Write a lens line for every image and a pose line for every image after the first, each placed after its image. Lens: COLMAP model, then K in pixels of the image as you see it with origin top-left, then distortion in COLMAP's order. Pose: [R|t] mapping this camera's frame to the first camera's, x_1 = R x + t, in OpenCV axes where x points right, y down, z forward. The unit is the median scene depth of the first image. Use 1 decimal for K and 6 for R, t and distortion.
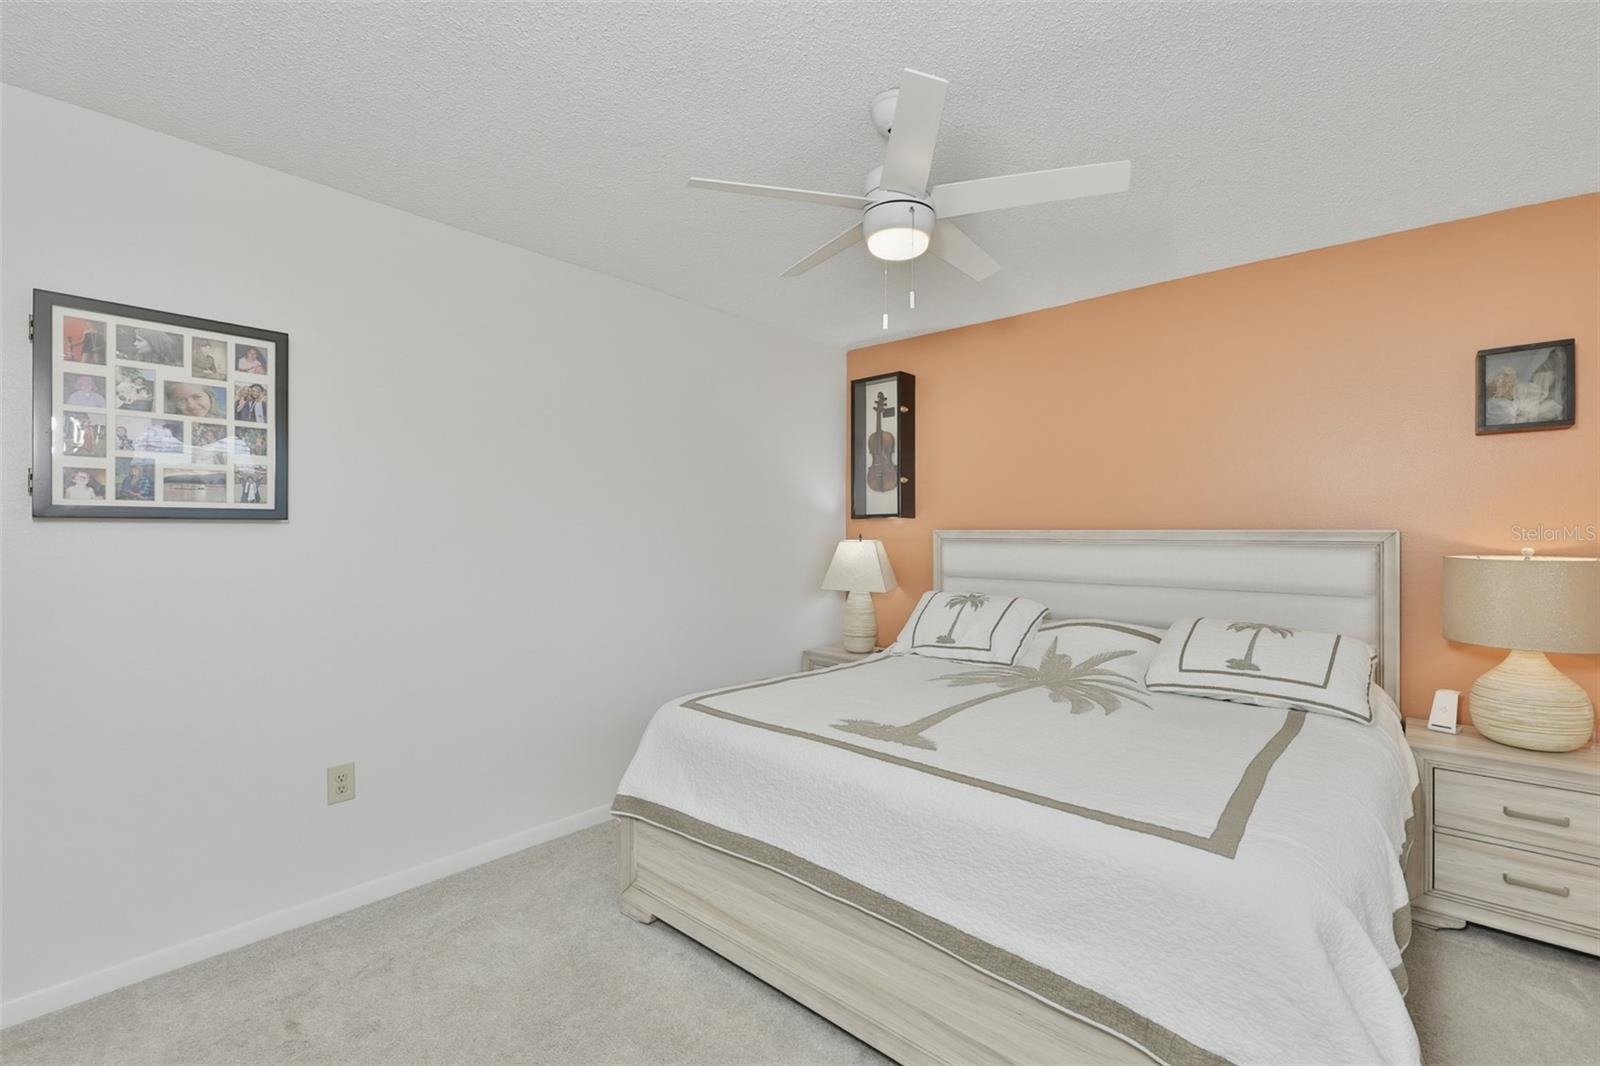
lens RADIAL K [[710.8, 0, 805.5], [0, 710.8, 531.4], [0, 0, 1]] dist [-0.002975, -0.000035]
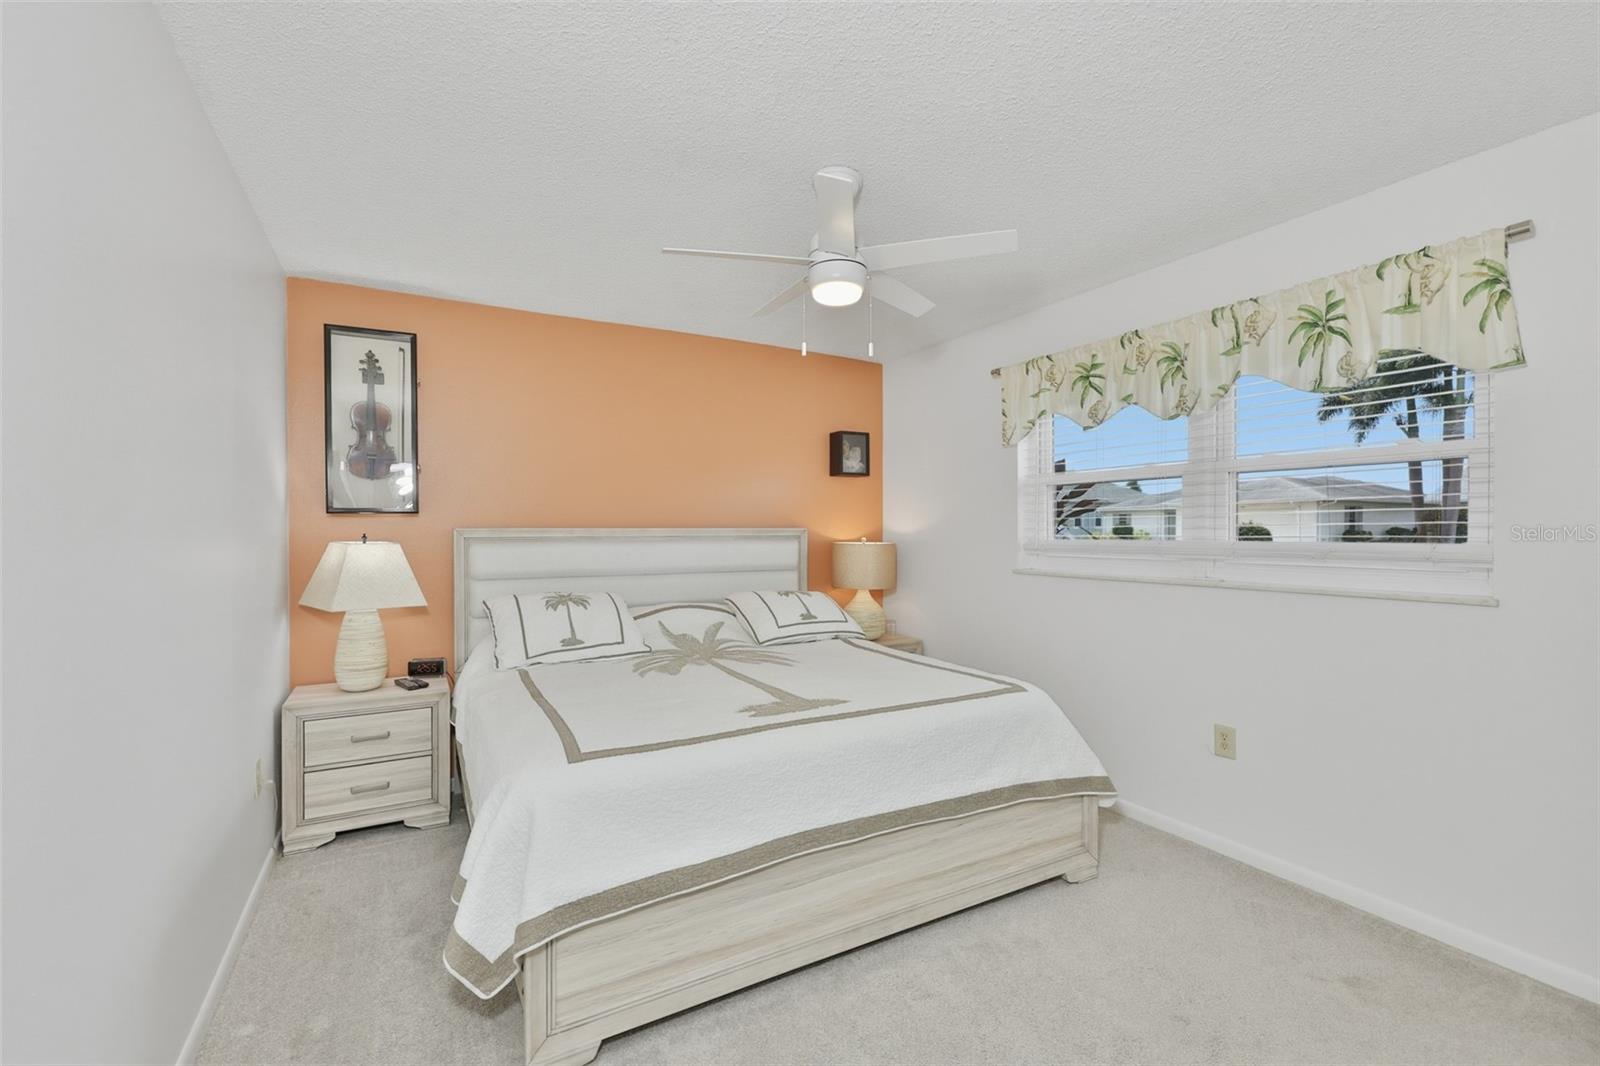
lens RADIAL K [[696.3, 0, 797.5], [0, 696.3, 536.0], [0, 0, 1]] dist [-0.002570, -0.000260]
pose [[0.309448, -0.011518, 0.950847, -0.926714], [0.001846, 0.999932, 0.011512, -0.003874], [-0.950915, -0.001807, 0.309448, 0.629516]]
